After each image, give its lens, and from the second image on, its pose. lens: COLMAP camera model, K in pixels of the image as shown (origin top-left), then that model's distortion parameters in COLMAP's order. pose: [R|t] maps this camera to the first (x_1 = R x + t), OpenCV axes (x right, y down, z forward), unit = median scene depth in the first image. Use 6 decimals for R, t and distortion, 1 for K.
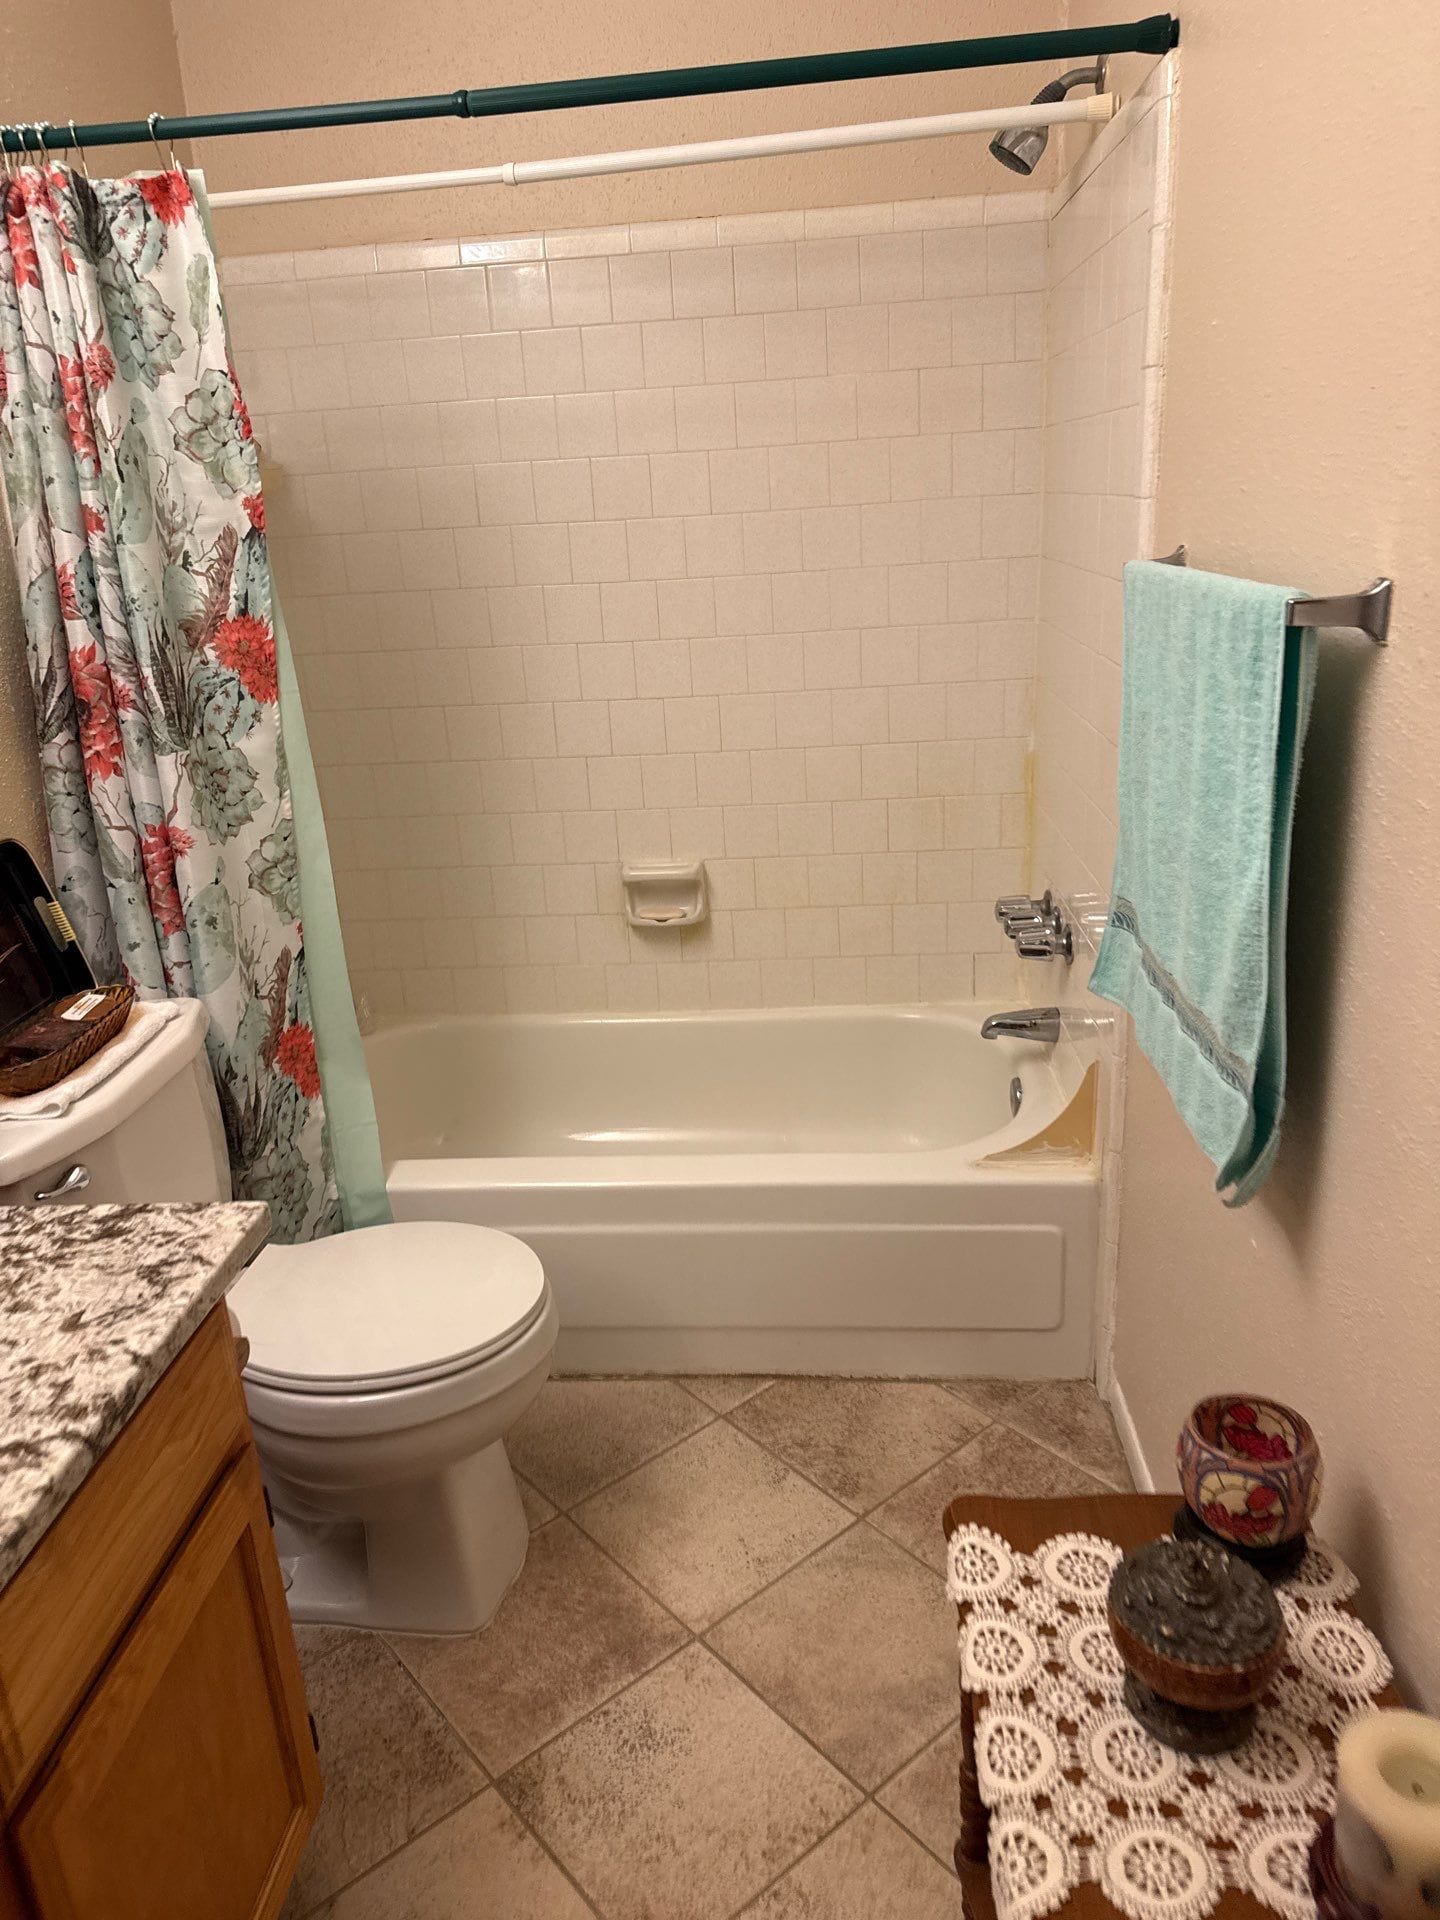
lens RADIAL K [[1360.3, 0, 720.0], [0, 1360.3, 960.0], [0, 0, 1]] dist [0.116207, -0.175194]
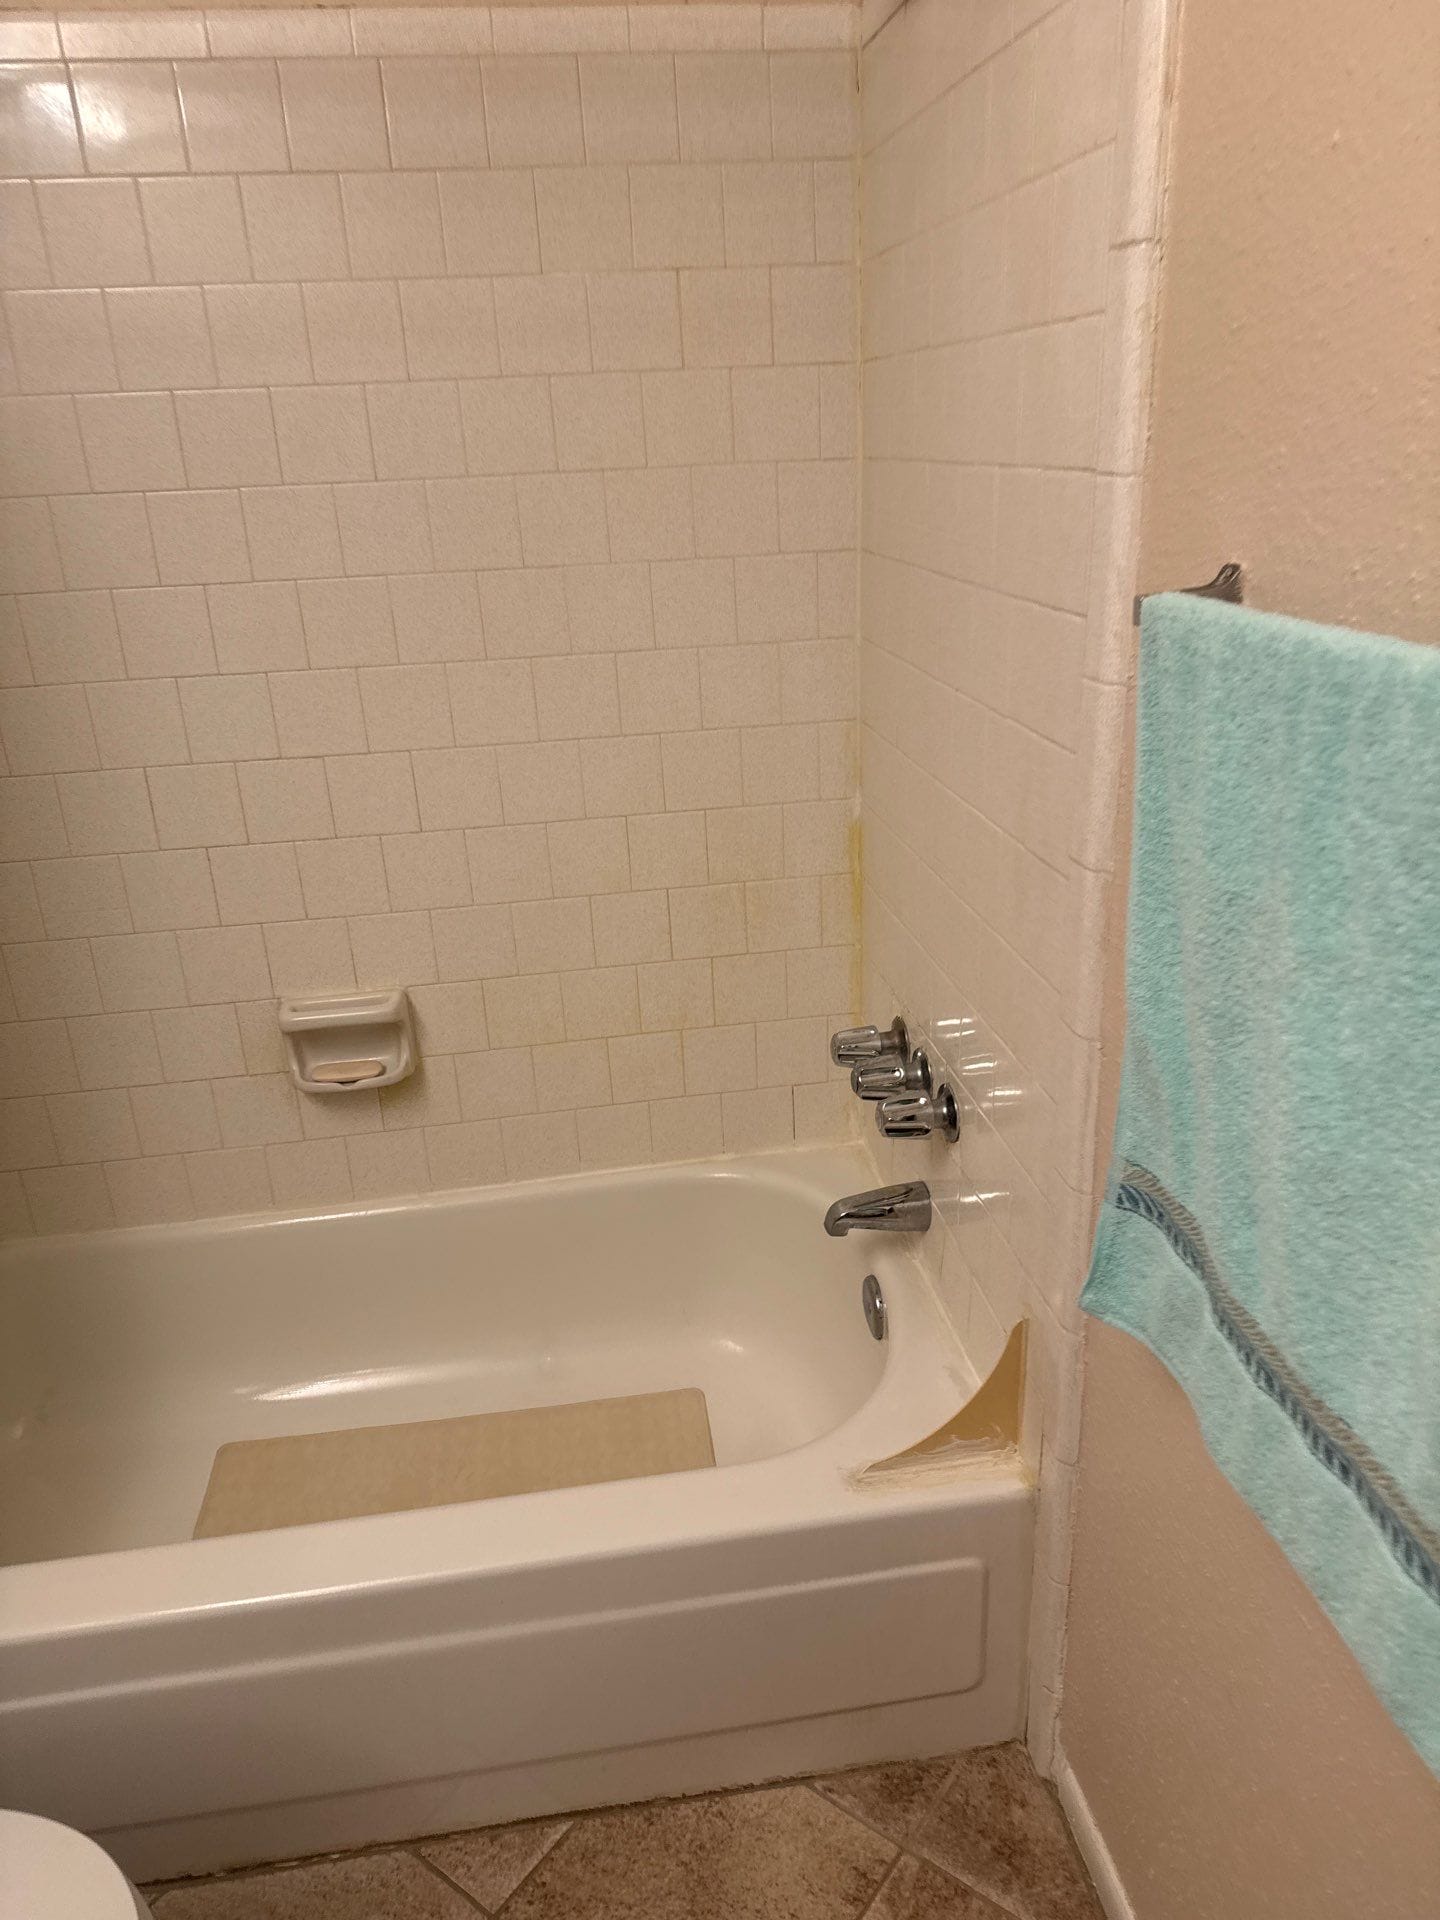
lens RADIAL K [[1390.6, 0, 758.6], [0, 1390.6, 1002.2], [0, 0, 1]] dist [0.073107, -0.095428]
pose [[0.973147, -0.070027, 0.219275, 0.008853], [0.059451, 0.996744, 0.054470, -0.137572], [-0.222375, -0.039972, 0.974141, 0.399927]]
